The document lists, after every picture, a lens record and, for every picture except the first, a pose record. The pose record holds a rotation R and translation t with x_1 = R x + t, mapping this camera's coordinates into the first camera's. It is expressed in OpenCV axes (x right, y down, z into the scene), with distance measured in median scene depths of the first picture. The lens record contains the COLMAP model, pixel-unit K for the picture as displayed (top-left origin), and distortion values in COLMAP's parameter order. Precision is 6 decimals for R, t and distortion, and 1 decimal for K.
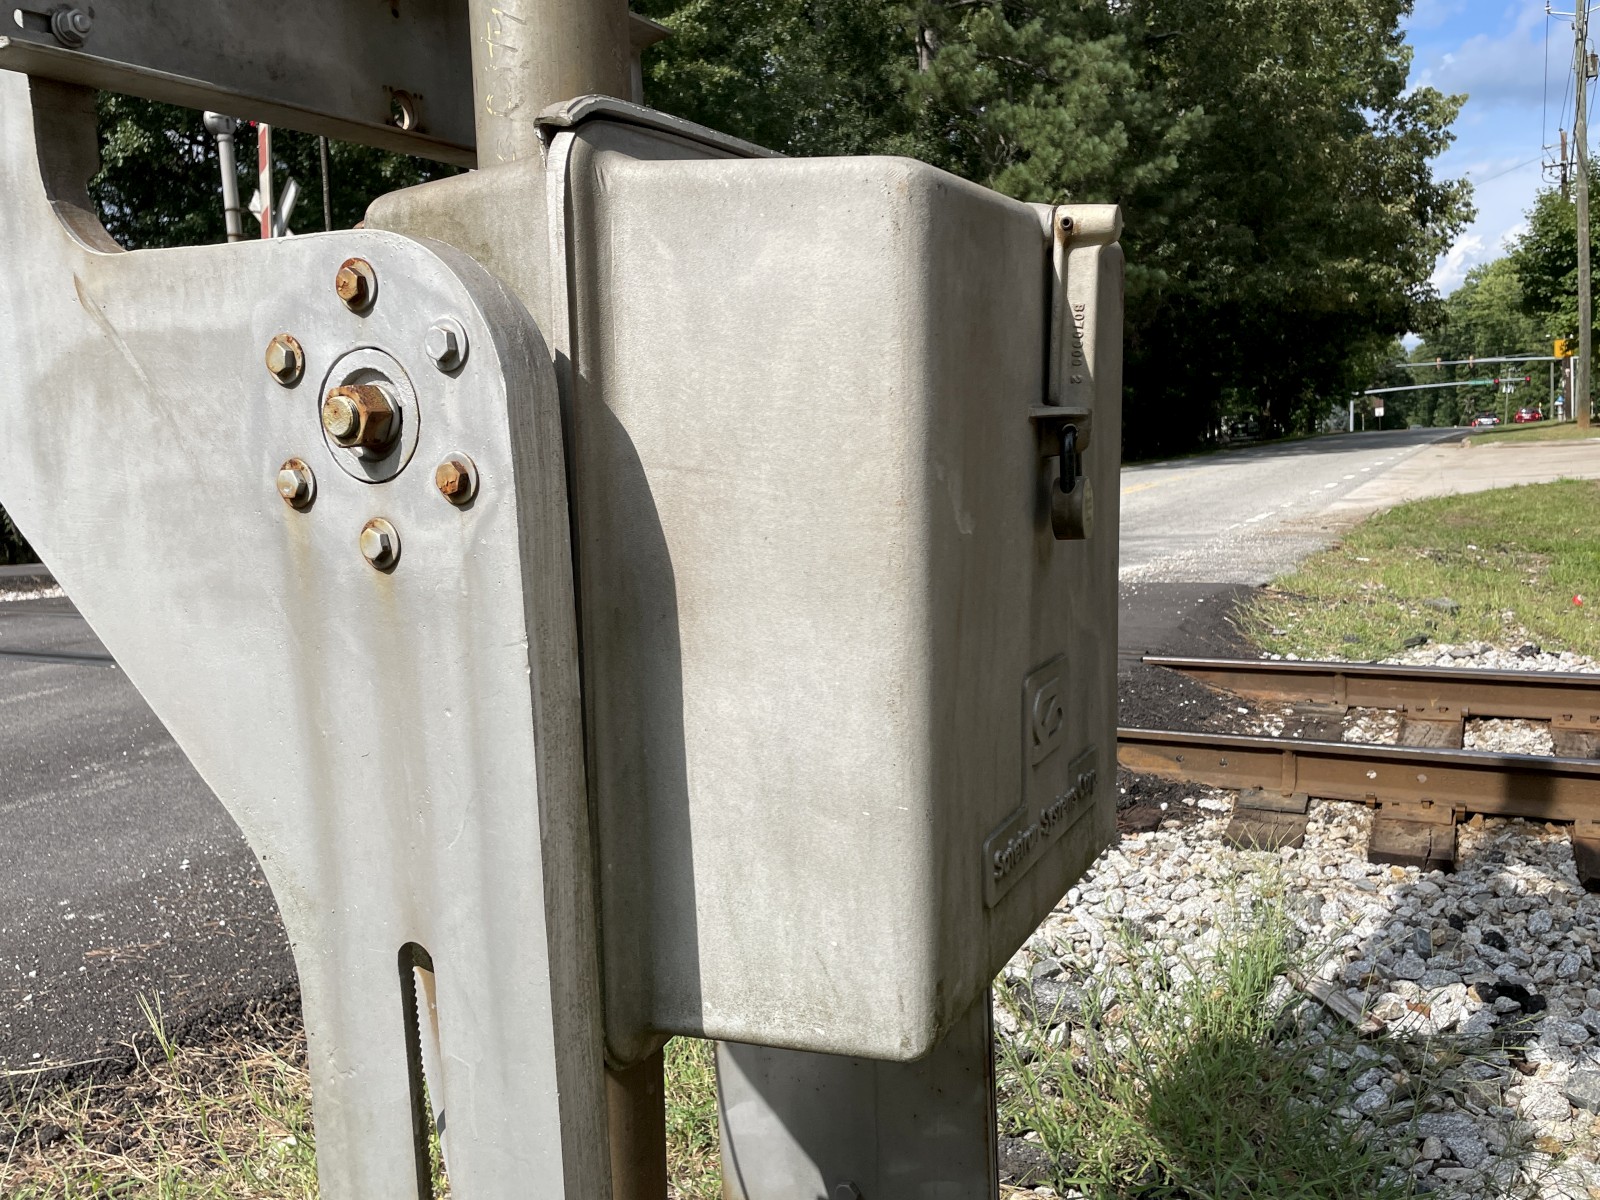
lens RADIAL K [[1235.2, 0, 797.4], [0, 1235.2, 598.0], [0, 0, 1]] dist [0.010357, -0.013422]
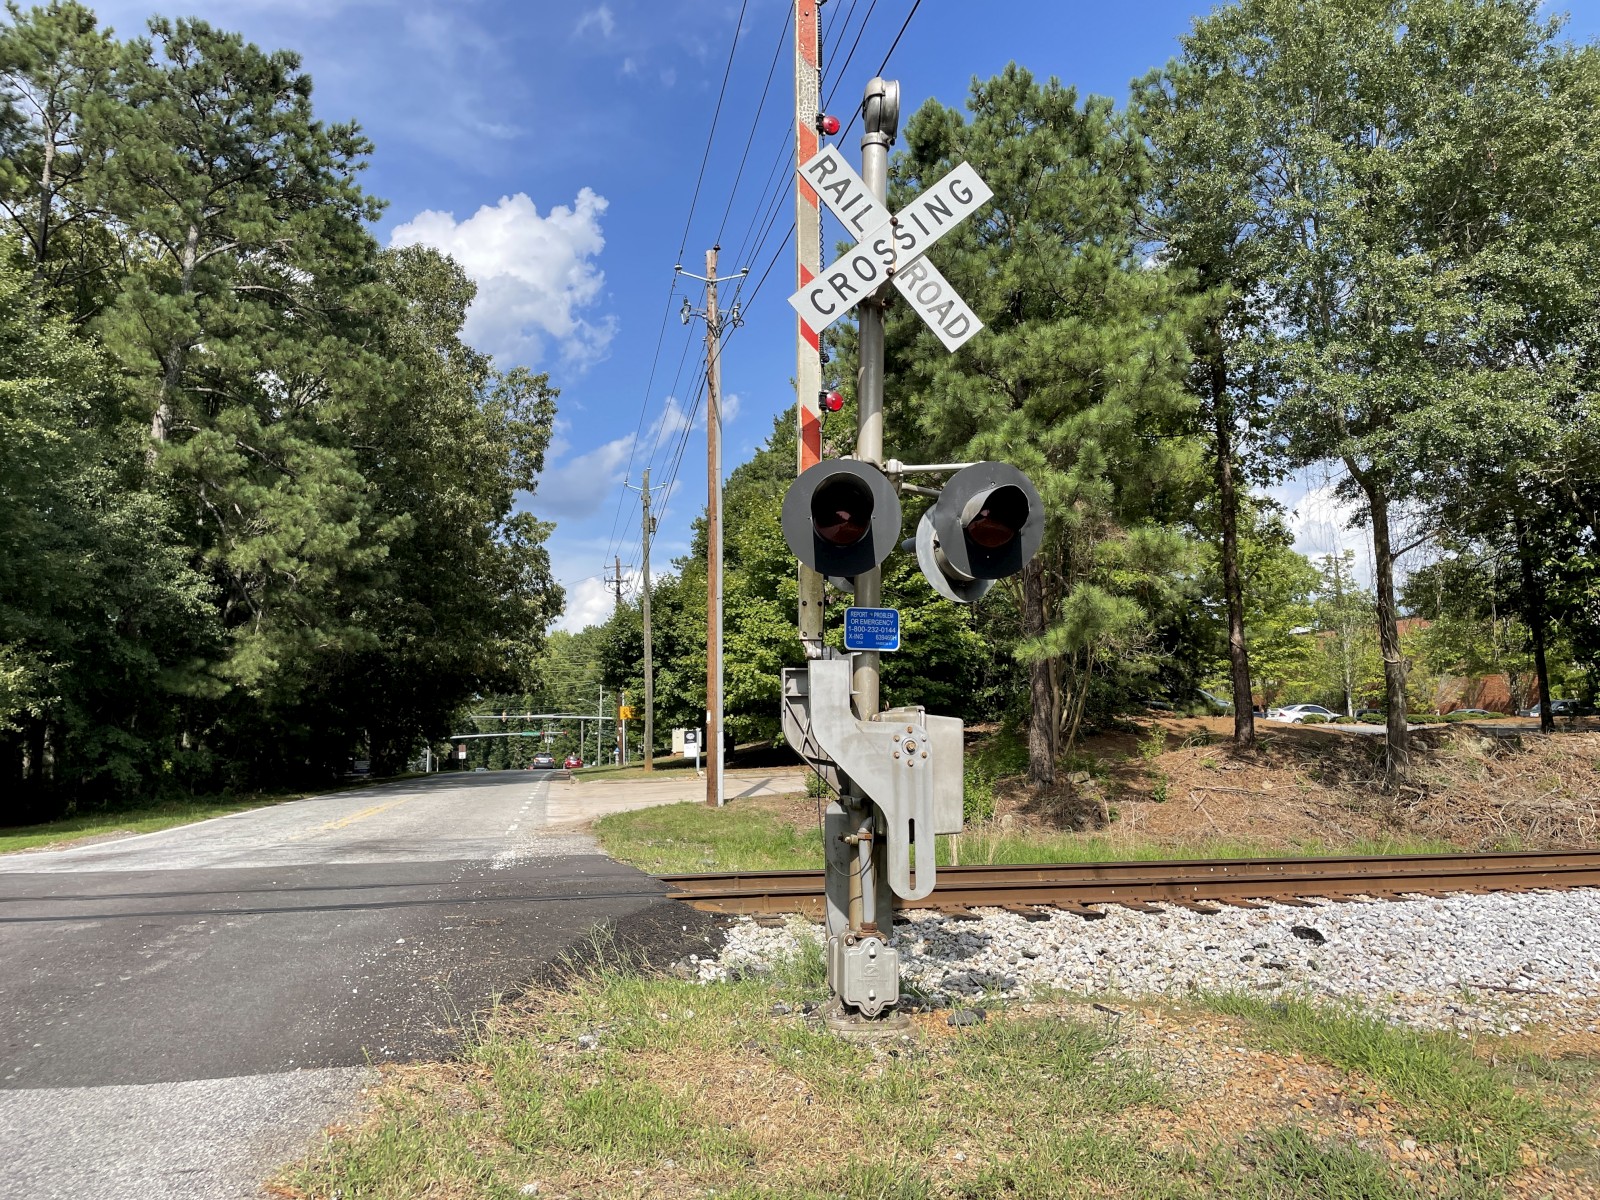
lens RADIAL K [[1231.7, 0, 802.5], [0, 1231.7, 599.7], [0, 0, 1]] dist [0.000535, 0.002164]
pose [[0.731795, 0.115003, 0.671752, -0.195790], [0.070812, 0.967495, -0.242774, 0.025434], [-0.677836, 0.225229, 0.699864, -0.133243]]
